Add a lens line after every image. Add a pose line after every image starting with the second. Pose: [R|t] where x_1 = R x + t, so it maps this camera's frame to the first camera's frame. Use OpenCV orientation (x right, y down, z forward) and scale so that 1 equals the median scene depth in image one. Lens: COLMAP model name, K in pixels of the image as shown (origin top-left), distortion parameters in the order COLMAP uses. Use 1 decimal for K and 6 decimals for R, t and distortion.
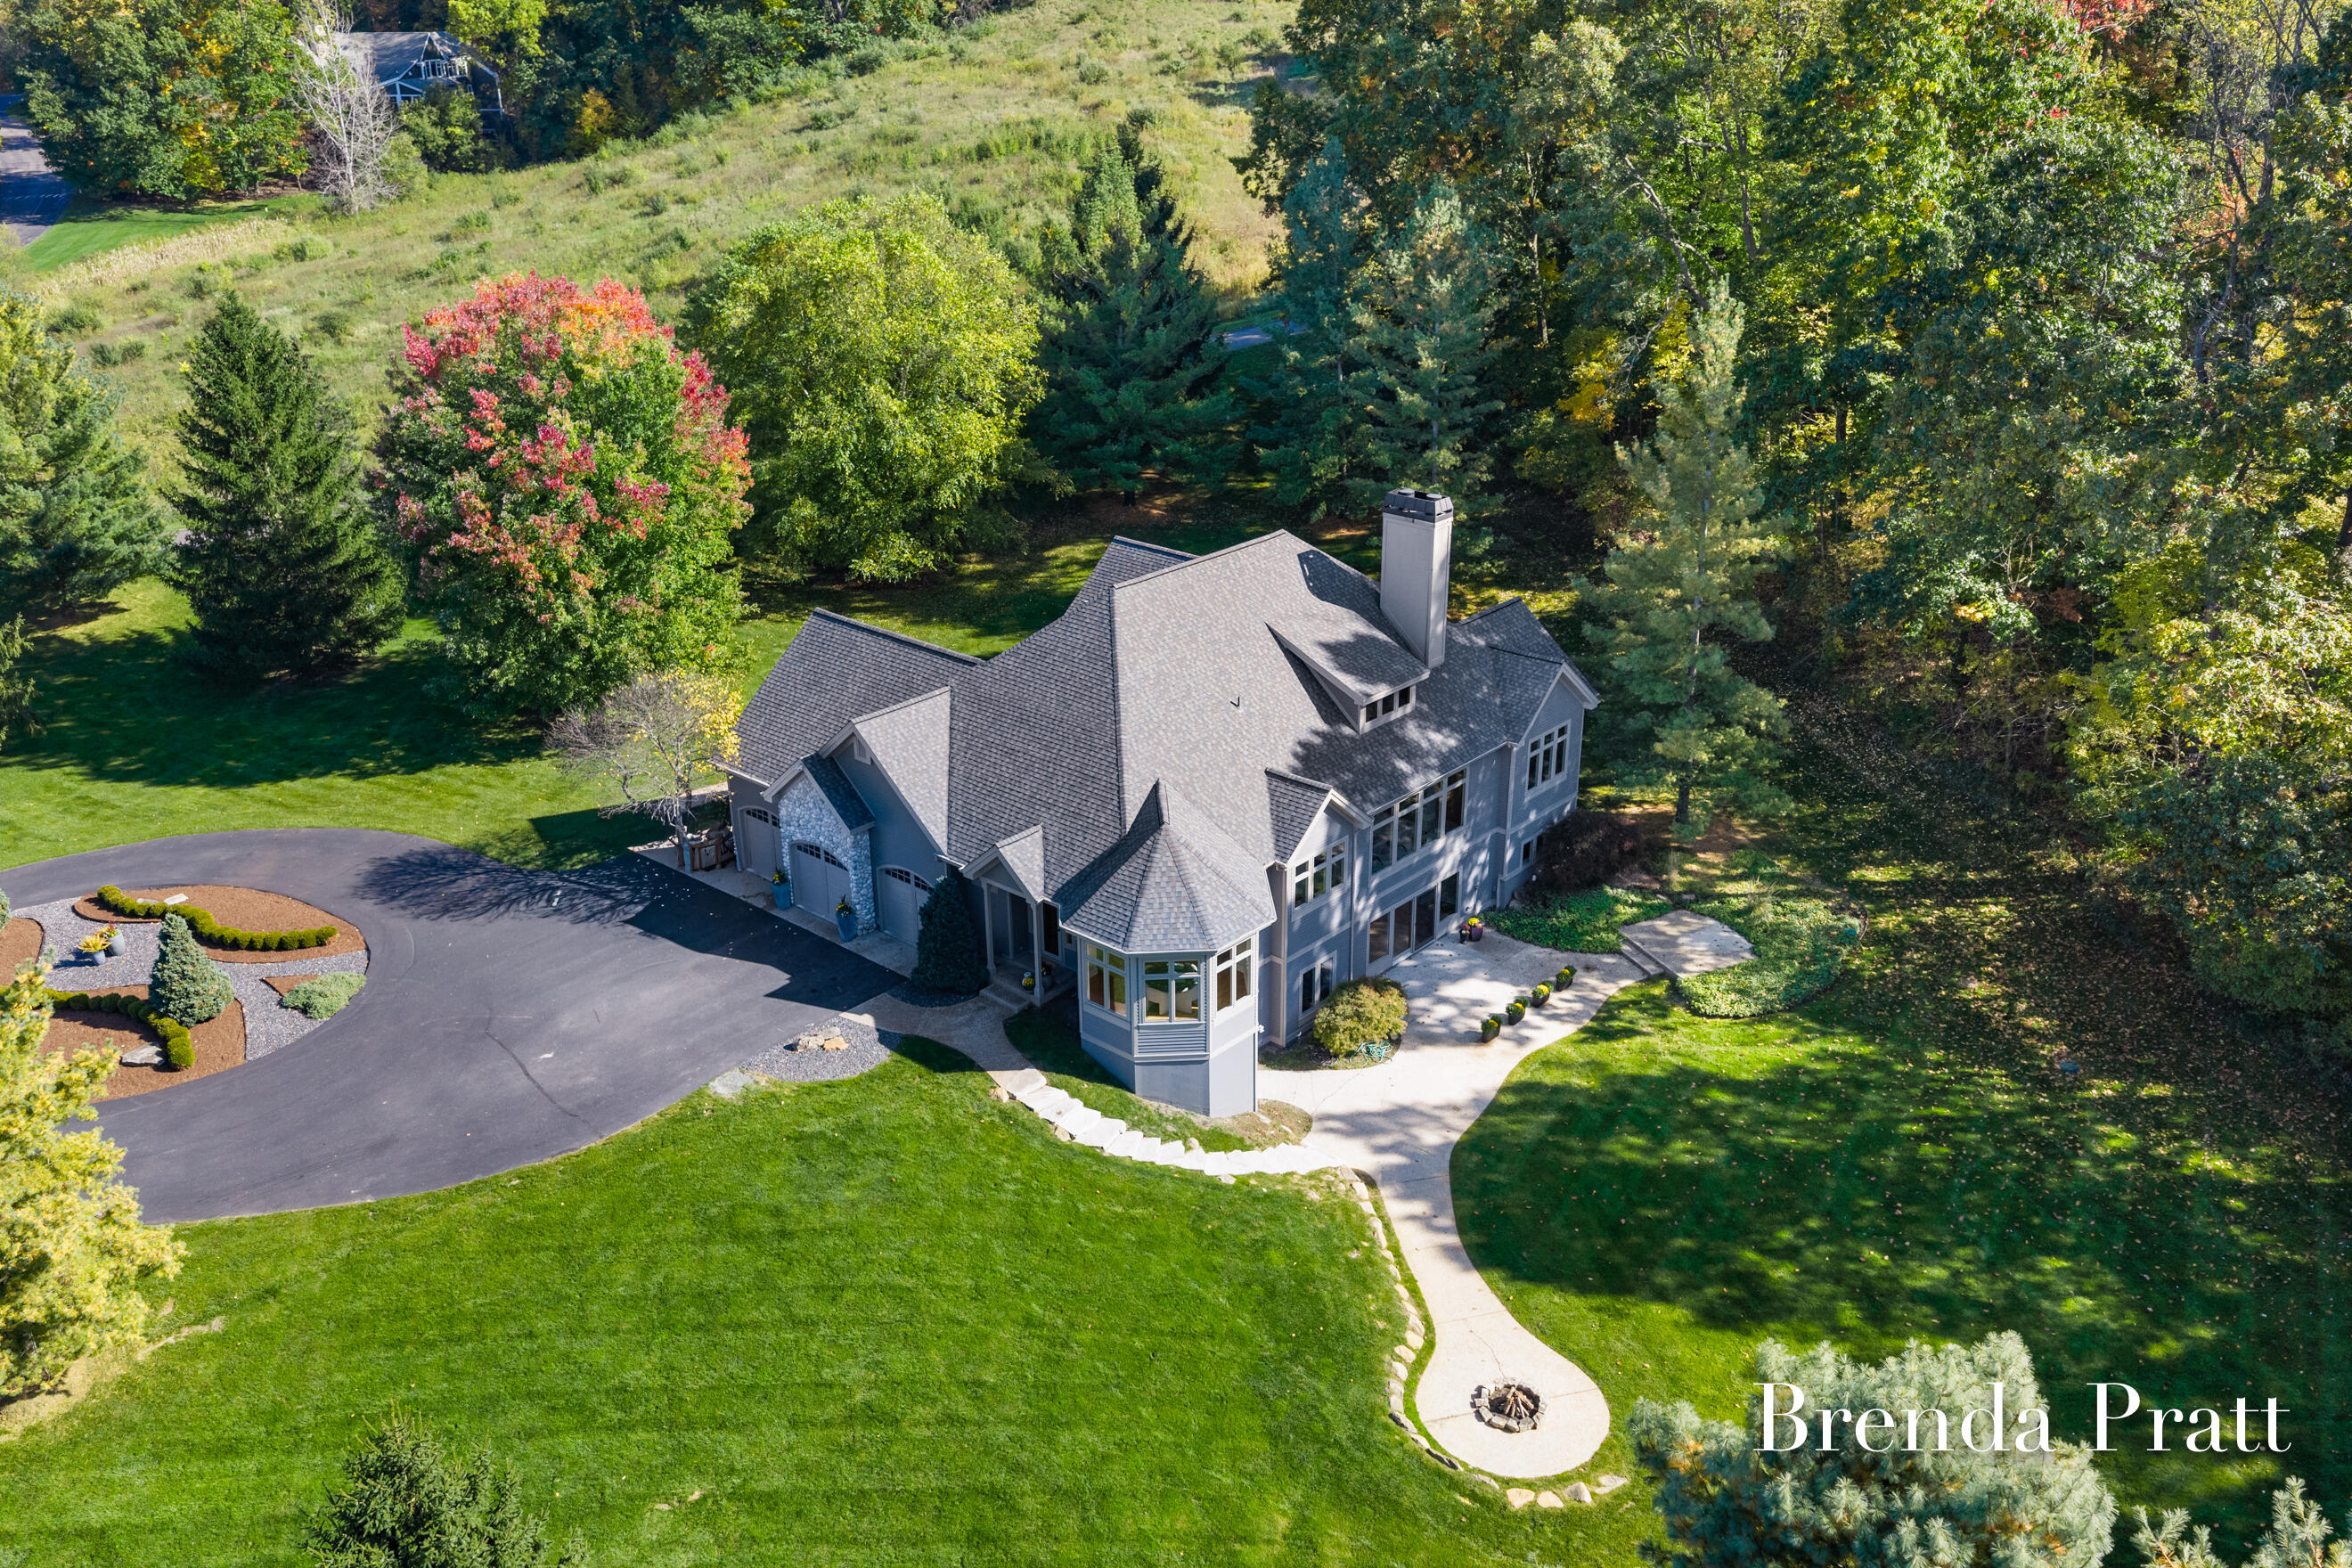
lens RADIAL K [[1949.3, 0, 1178.6], [0, 1949.3, 781.5], [0, 0, 1]] dist [0.002295, -0.009401]
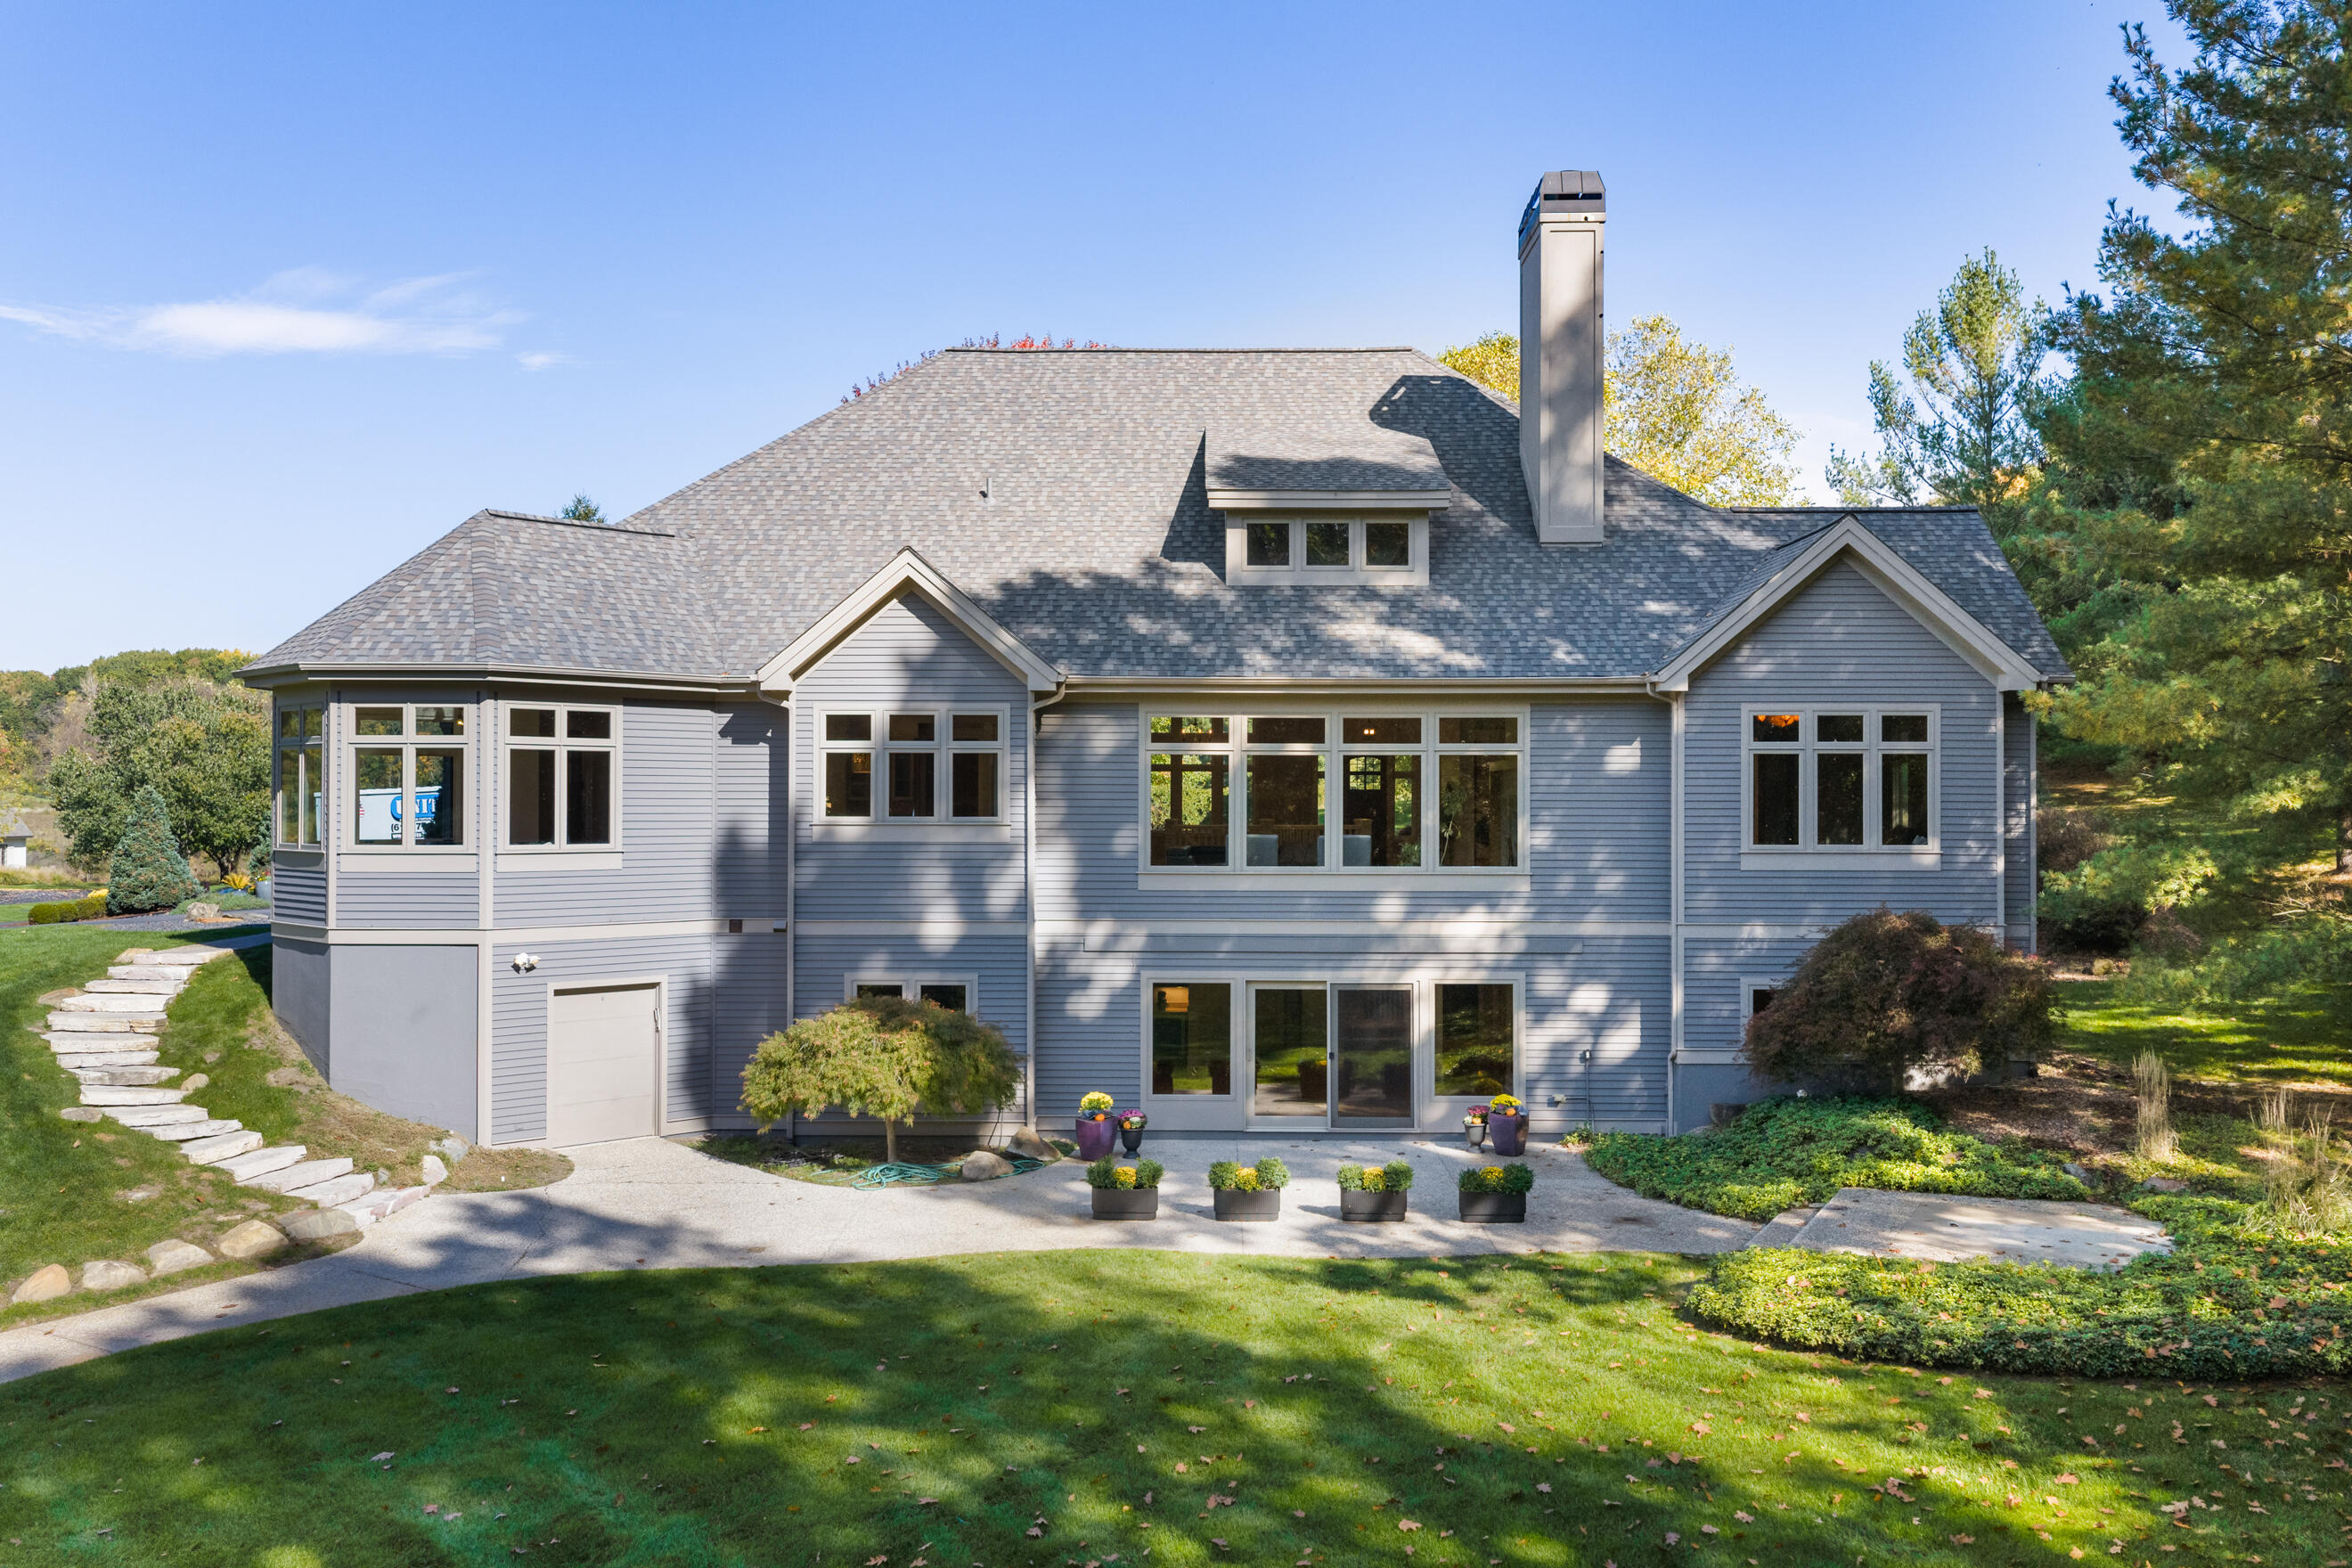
lens RADIAL K [[1949.3, 0, 1185.5], [0, 1949.3, 776.3], [0, 0, 1]] dist [0.002295, -0.009401]
pose [[0.648958, 0.005169, -0.760806, 0.473843], [-0.301496, 0.919858, -0.250923, 0.148777], [0.698536, 0.392218, 0.598508, 0.777895]]
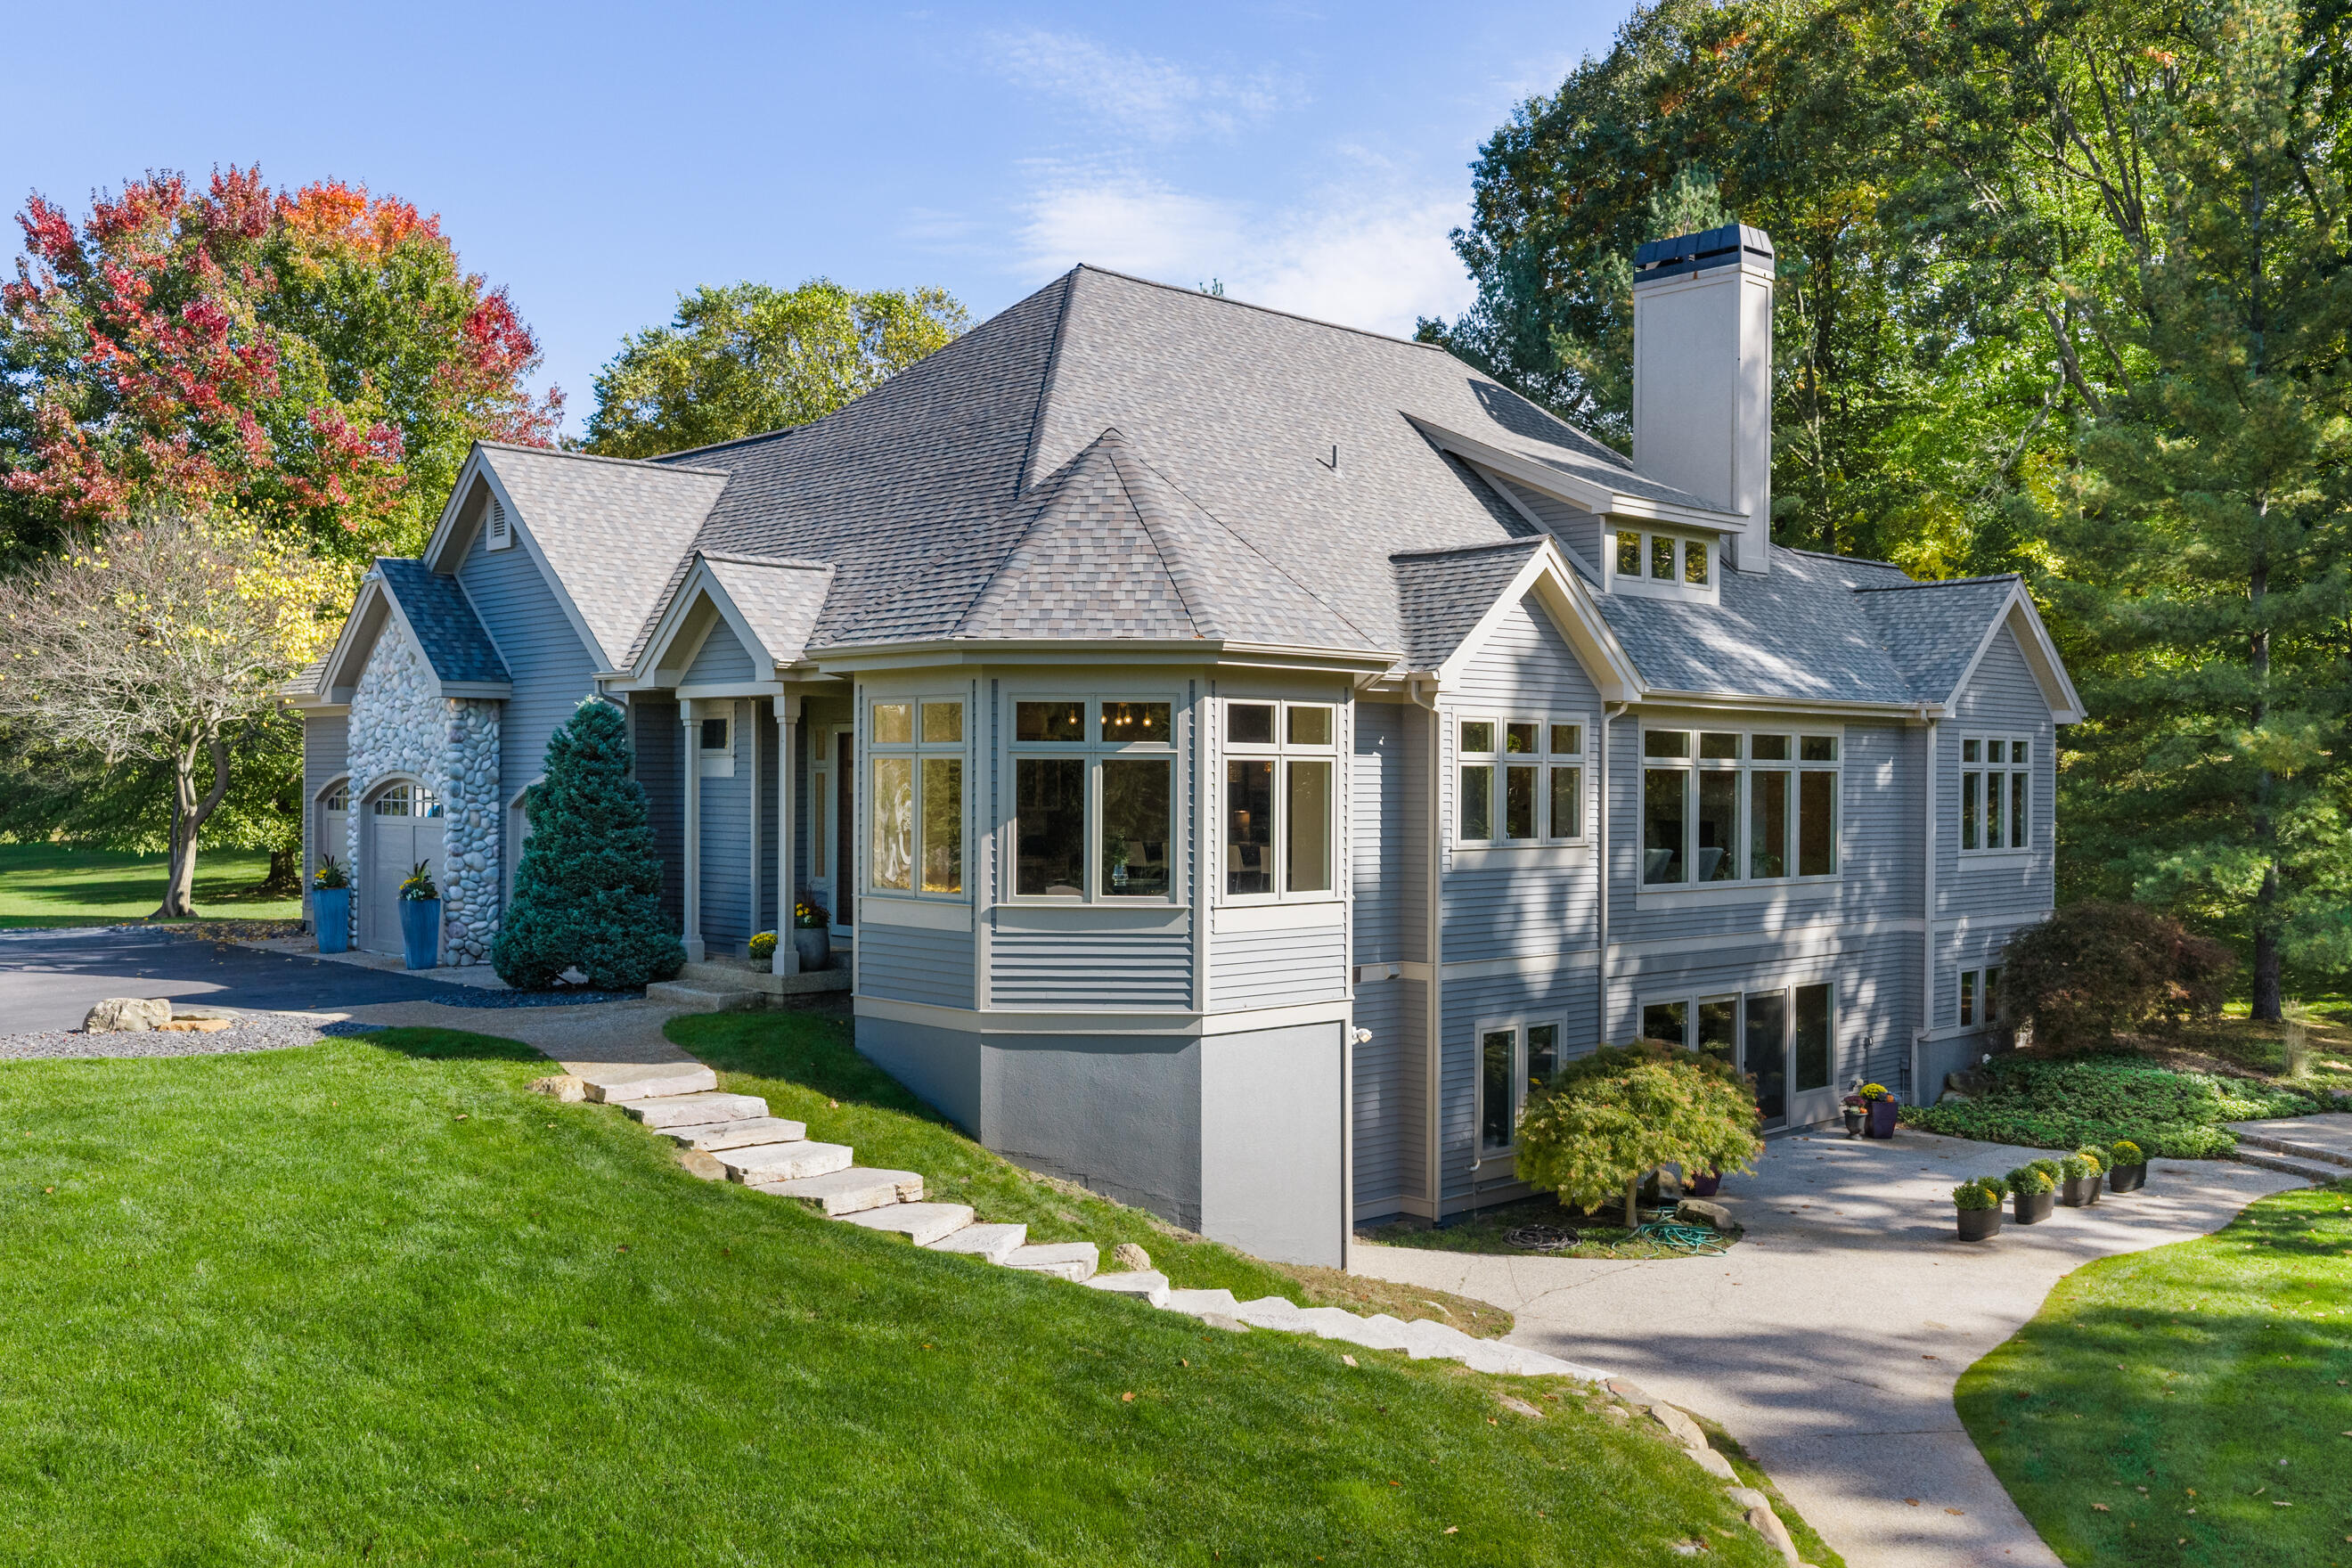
lens RADIAL K [[2032.8, 0, 1170.0], [0, 2032.8, 798.4], [0, 0, 1]] dist [0.021482, 0.008485]
pose [[0.995600, 0.011524, -0.092990, 0.039279], [-0.046099, 0.924239, -0.379023, 0.219413], [0.081578, 0.381642, 0.920703, 0.608677]]
